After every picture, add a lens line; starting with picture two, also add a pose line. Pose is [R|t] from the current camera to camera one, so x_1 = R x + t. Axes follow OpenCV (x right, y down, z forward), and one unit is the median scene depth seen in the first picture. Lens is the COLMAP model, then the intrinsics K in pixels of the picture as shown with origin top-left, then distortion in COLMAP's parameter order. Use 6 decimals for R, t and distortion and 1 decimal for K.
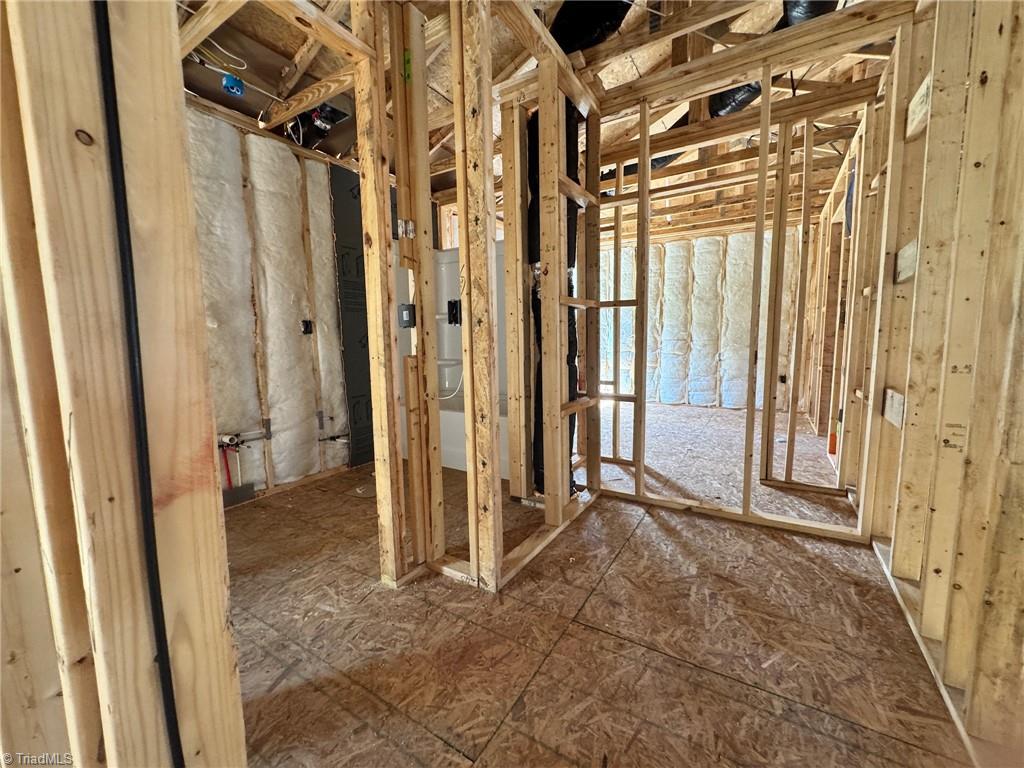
lens RADIAL K [[406.8, 0, 513.5], [0, 406.8, 383.1], [0, 0, 1]] dist [0.000239, 0.000262]
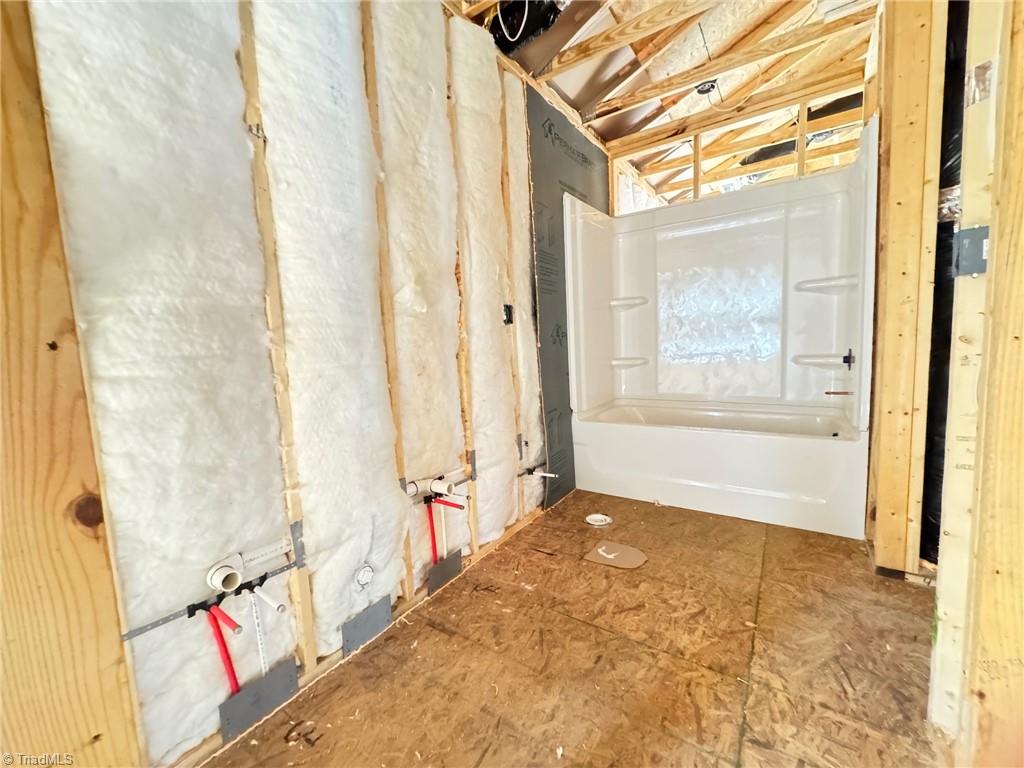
lens RADIAL K [[406.8, 0, 513.7], [0, 406.8, 382.4], [0, 0, 1]] dist [0.000239, 0.000262]
pose [[0.998931, -0.027378, -0.037251, -0.514336], [0.027017, 0.999583, -0.010168, -0.015349], [0.037514, 0.009151, 0.999254, 0.334555]]
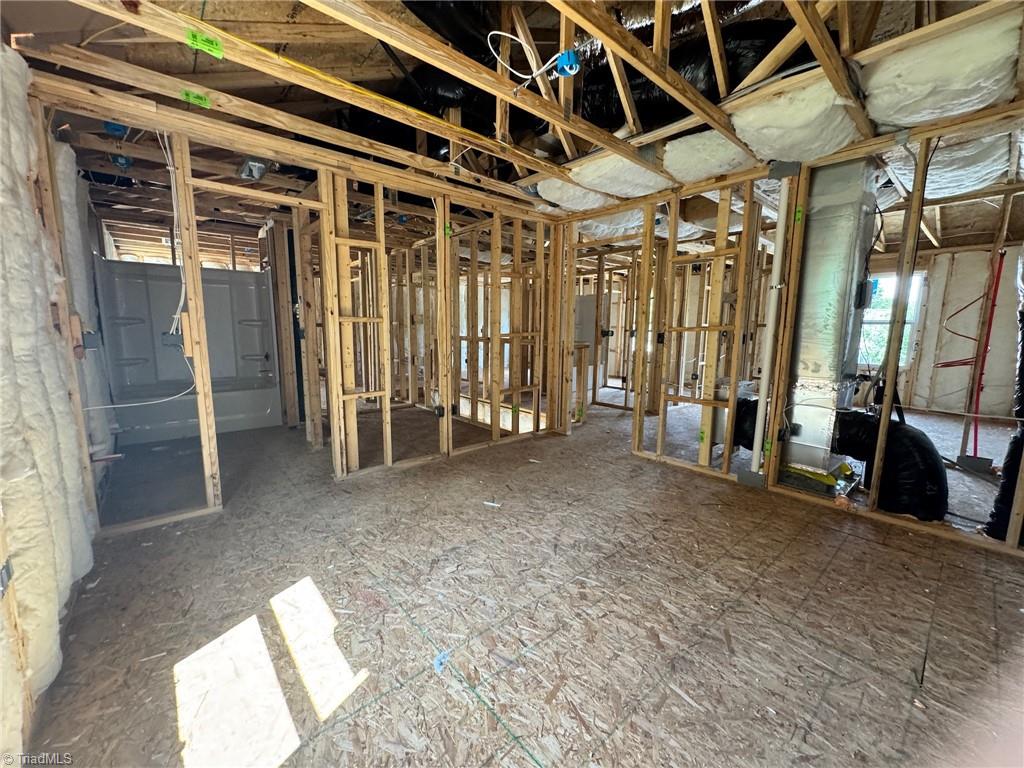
lens RADIAL K [[406.8, 0, 514.8], [0, 406.8, 384.9], [0, 0, 1]] dist [0.000239, 0.000262]
pose [[0.287669, -0.109477, 0.951452, -1.384832], [0.094291, 0.991856, 0.085618, 0.025601], [-0.953077, 0.065084, 0.295649, -0.507729]]
